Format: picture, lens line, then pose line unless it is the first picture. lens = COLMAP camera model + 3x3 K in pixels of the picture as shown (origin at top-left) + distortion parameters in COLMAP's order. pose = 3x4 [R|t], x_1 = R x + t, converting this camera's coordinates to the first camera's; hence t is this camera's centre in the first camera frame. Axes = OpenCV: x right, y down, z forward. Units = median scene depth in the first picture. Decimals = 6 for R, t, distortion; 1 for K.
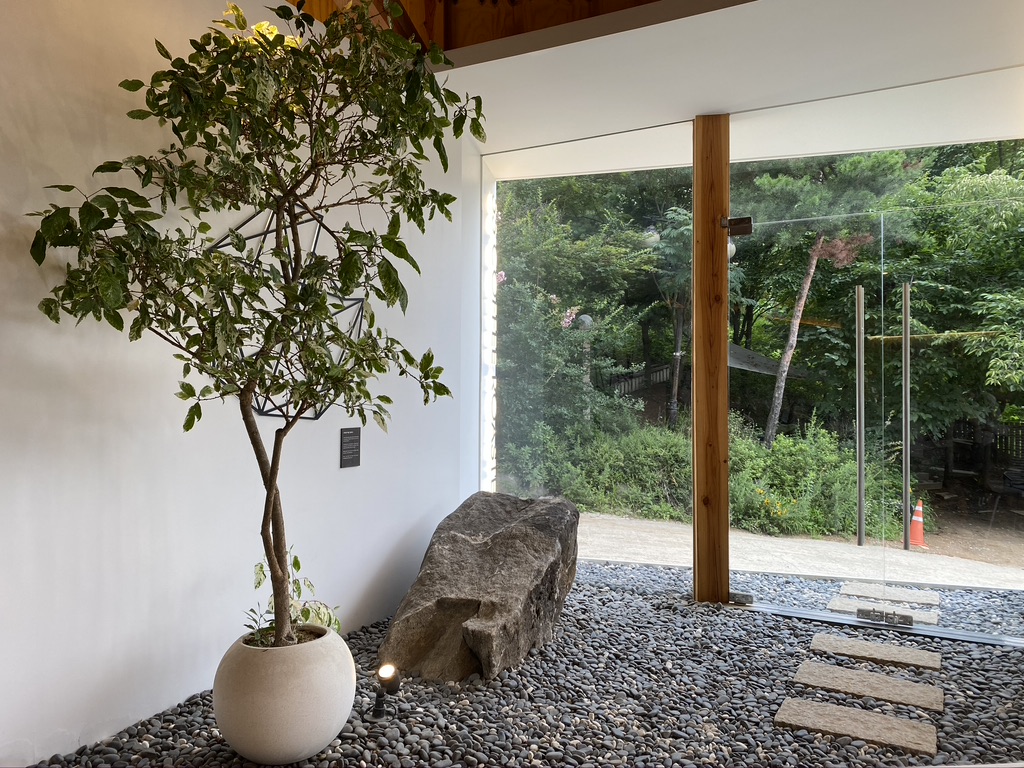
lens RADIAL K [[785.4, 0, 512.1], [0, 785.4, 375.1], [0, 0, 1]] dist [0.024448, -0.016788]
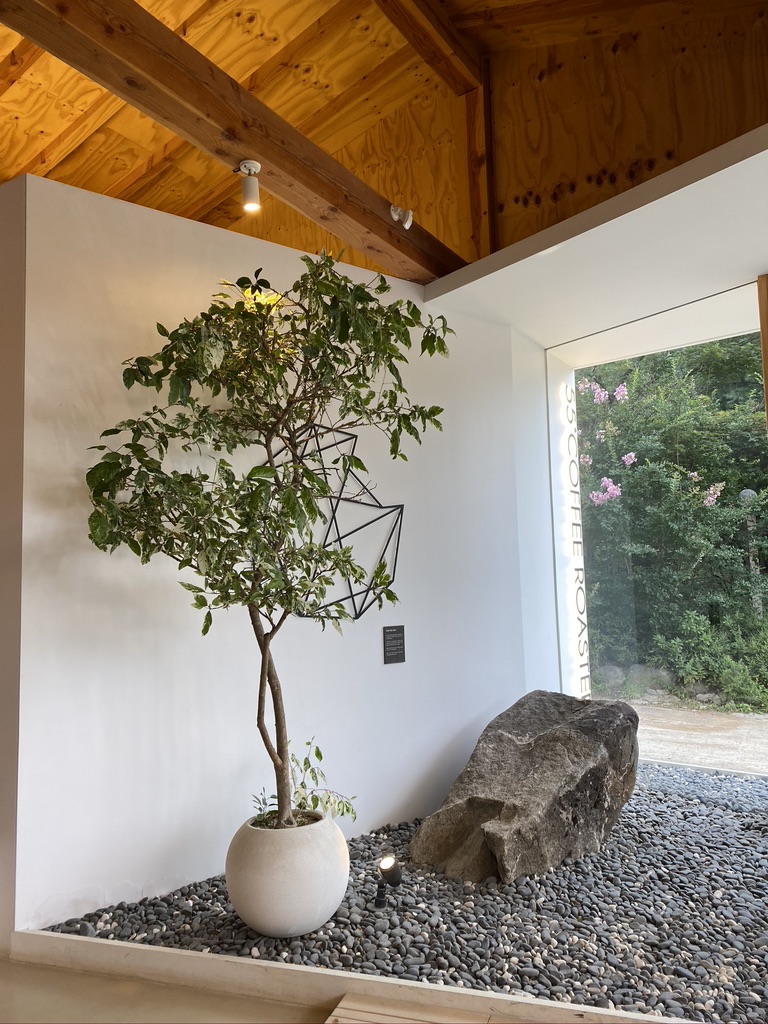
lens RADIAL K [[785.4, 0, 378.1], [0, 785.4, 516.0], [0, 0, 1]] dist [0.024448, -0.016788]
pose [[0.914871, -0.063850, -0.398665, 0.254347], [0.040346, 0.996931, -0.067080, -0.015133], [0.401725, 0.045285, 0.914640, 0.009620]]
